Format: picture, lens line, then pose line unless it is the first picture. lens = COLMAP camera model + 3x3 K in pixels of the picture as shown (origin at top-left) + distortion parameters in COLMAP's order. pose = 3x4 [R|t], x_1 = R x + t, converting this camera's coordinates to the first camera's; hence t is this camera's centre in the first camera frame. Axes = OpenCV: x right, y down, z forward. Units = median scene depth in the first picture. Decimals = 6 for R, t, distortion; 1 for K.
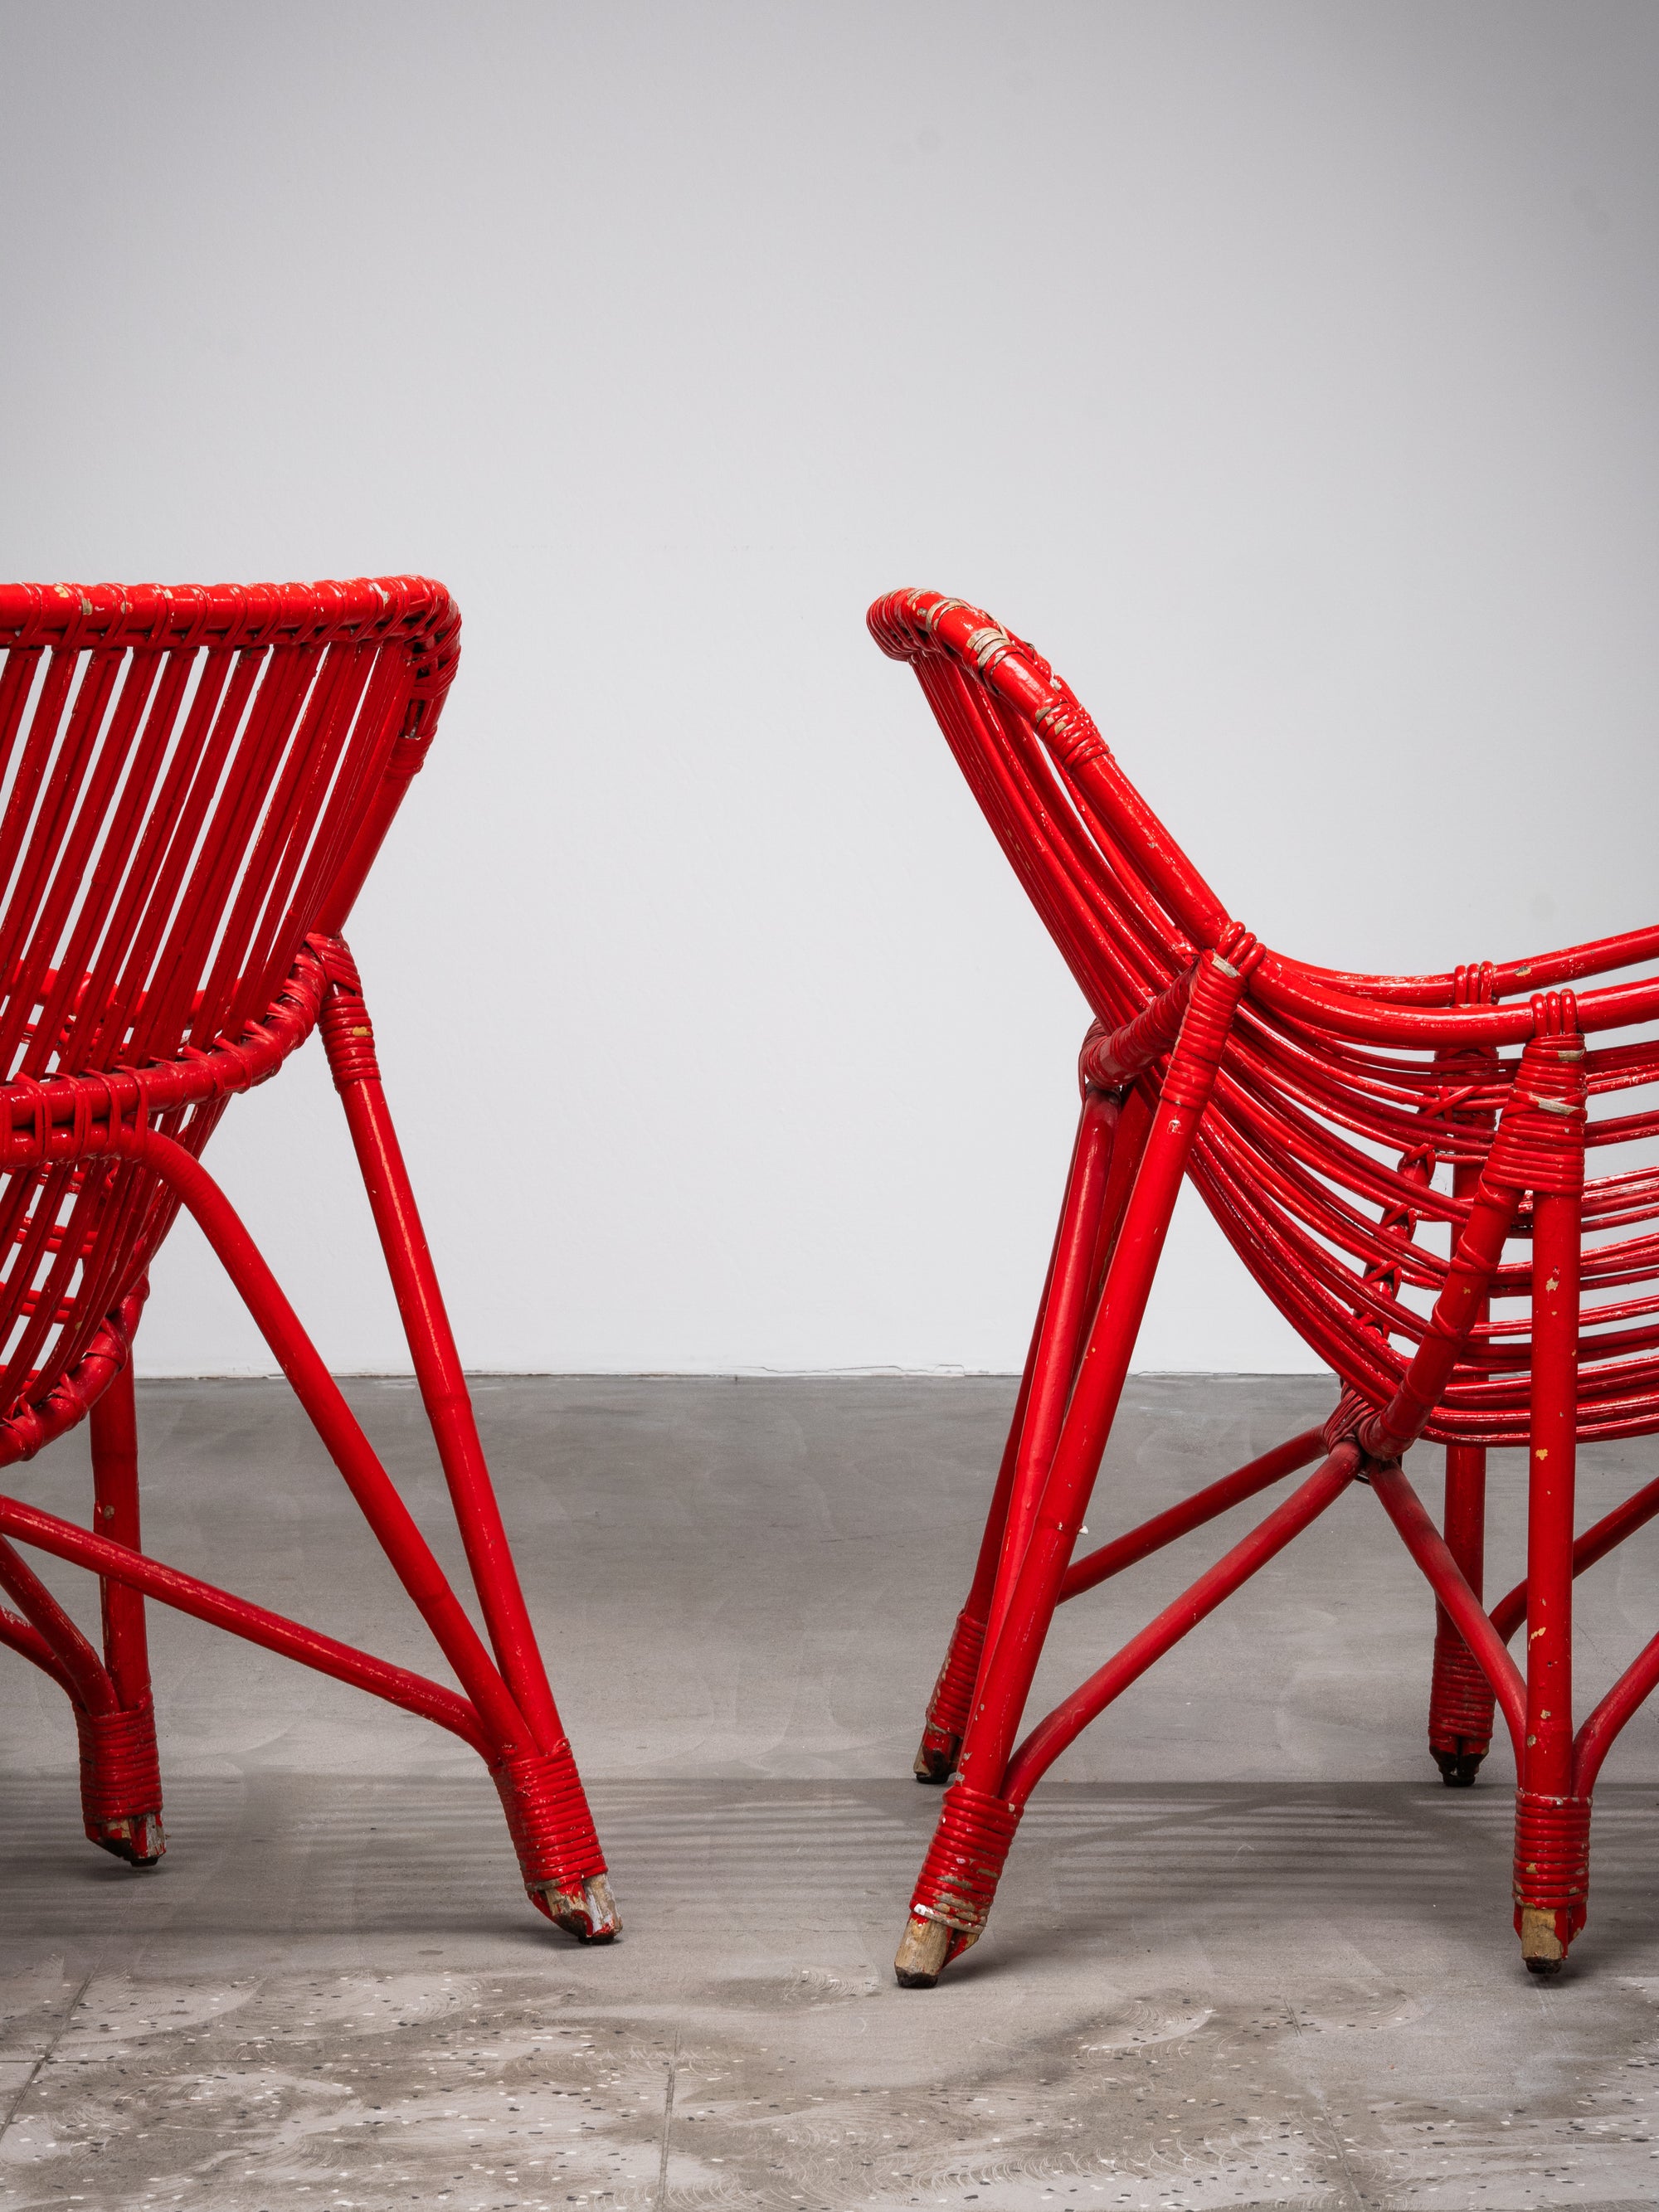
lens RADIAL K [[6086.8, 0, 822.4], [0, 6086.8, 1108.3], [0, 0, 1]] dist [0.024611, 0.000000]
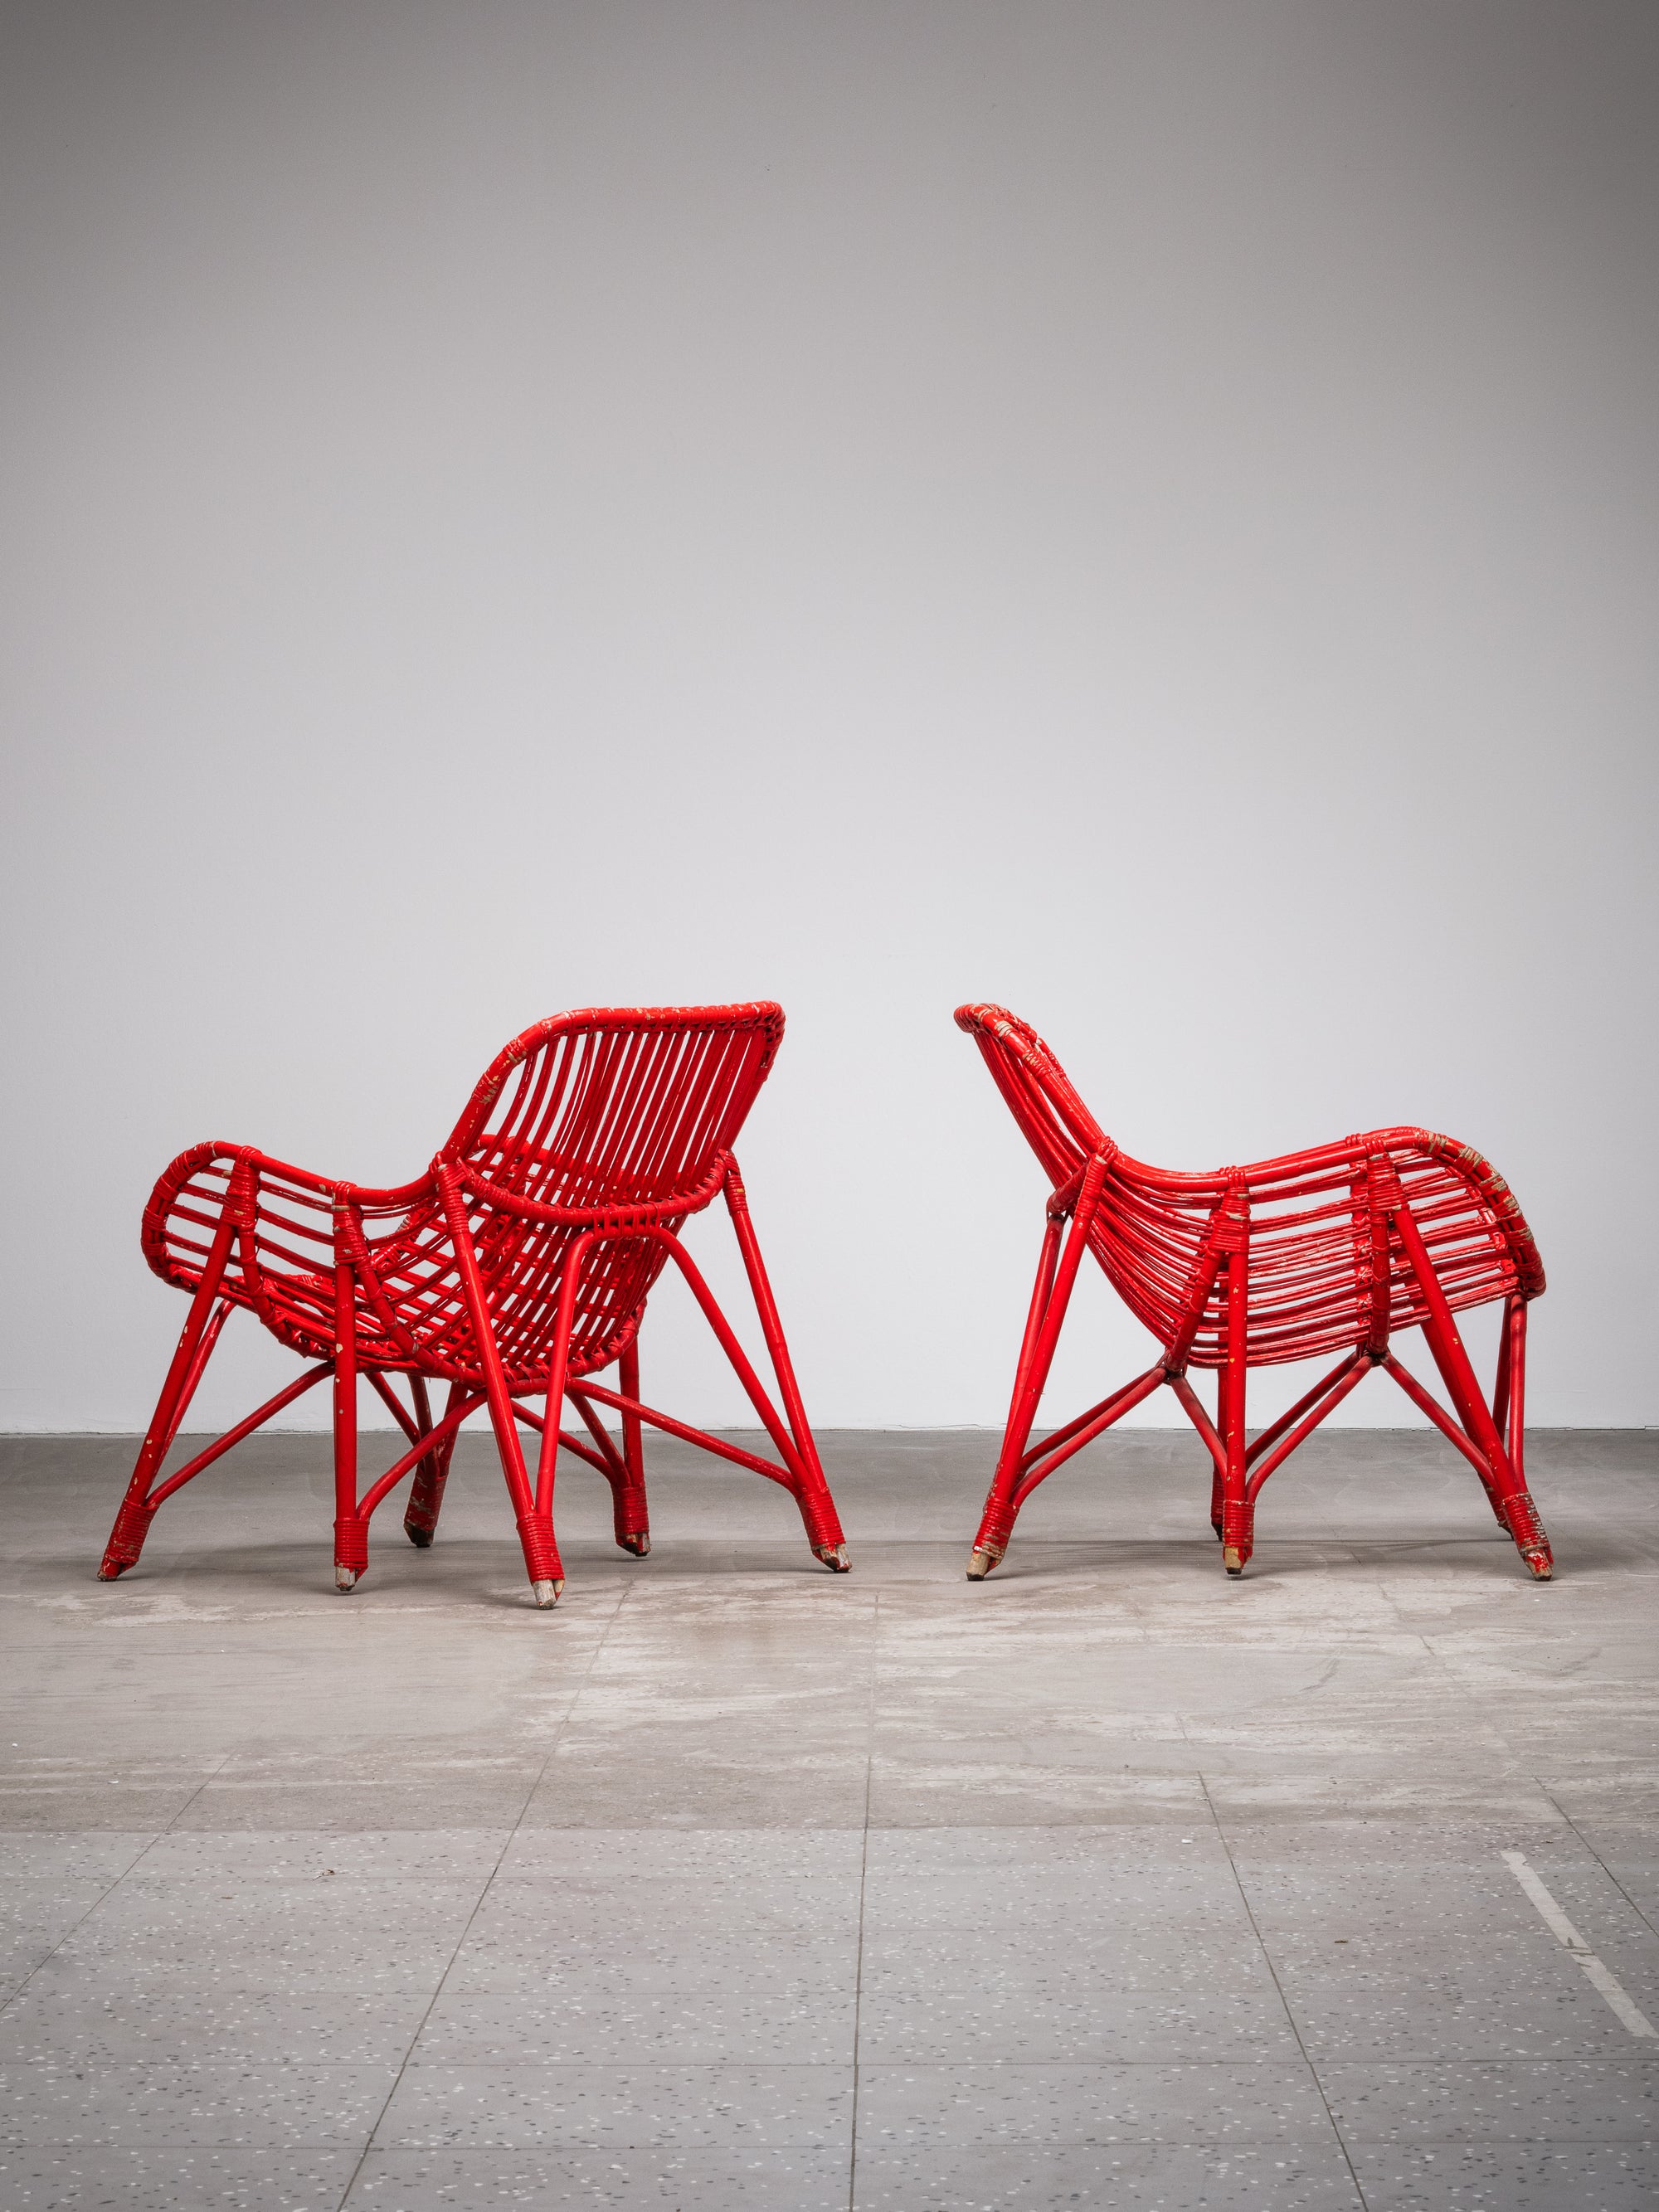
lens RADIAL K [[6086.8, 0, 829.4], [0, 6086.8, 1103.2], [0, 0, 1]] dist [0.024611, 0.000000]
pose [[0.999861, -0.002685, -0.016428, -0.002201], [0.001806, 0.998580, -0.053239, 0.081669], [0.016547, 0.053201, 0.998447, -1.401411]]
